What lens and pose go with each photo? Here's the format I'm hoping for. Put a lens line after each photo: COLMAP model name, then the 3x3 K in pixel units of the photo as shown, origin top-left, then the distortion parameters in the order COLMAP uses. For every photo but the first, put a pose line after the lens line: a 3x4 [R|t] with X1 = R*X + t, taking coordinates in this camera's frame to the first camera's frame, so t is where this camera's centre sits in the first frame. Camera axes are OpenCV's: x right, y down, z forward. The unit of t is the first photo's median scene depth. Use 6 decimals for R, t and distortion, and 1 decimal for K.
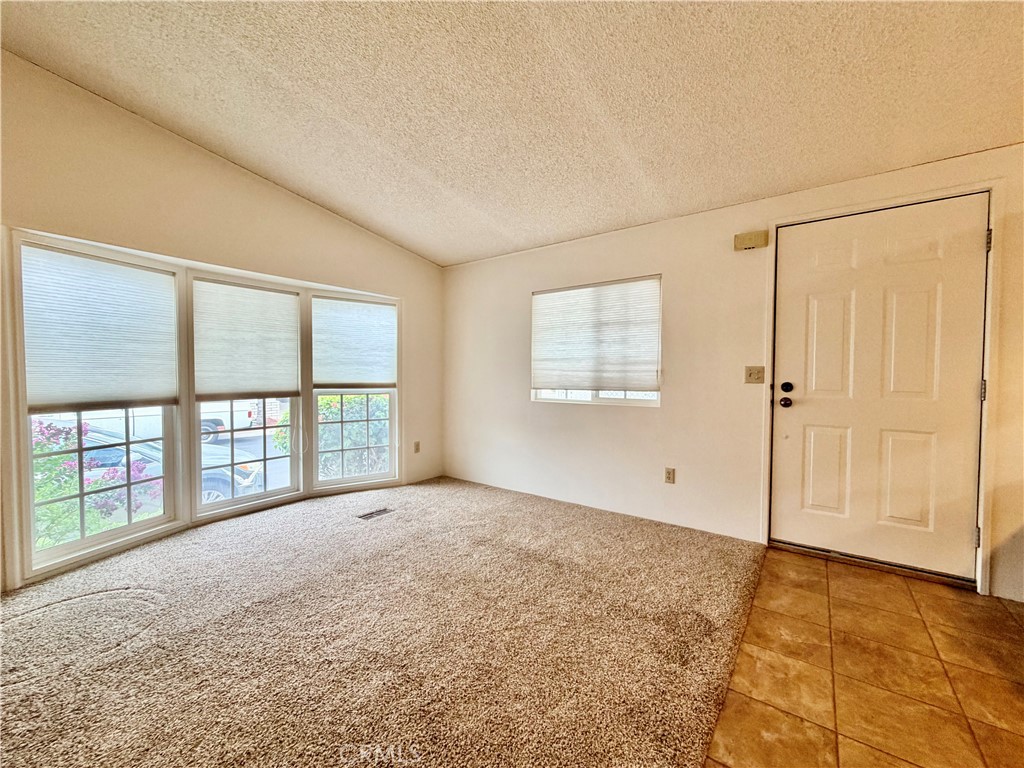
lens RADIAL K [[409.9, 0, 509.6], [0, 409.9, 385.6], [0, 0, 1]] dist [-0.000815, 0.000856]
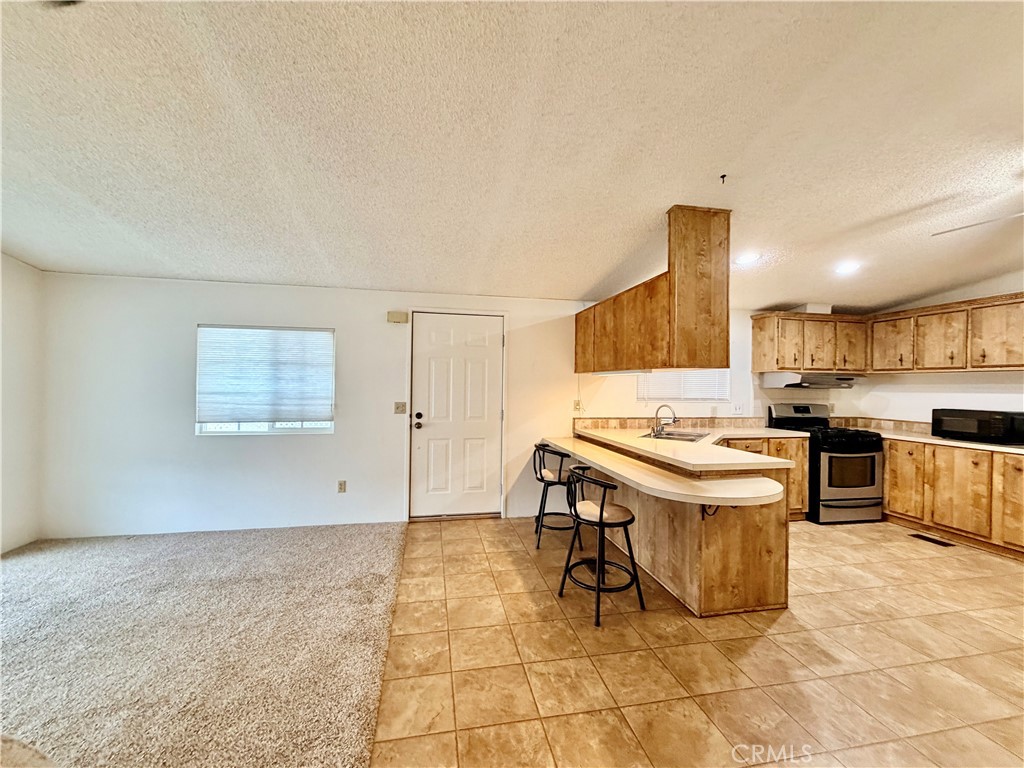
lens RADIAL K [[409.9, 0, 509.6], [0, 409.9, 385.6], [0, 0, 1]] dist [-0.000815, 0.000856]
pose [[0.671800, 0.004583, 0.740719, -0.240764], [0.010807, 0.999814, -0.015988, -0.081339], [-0.740654, 0.018746, 0.671625, -0.296702]]
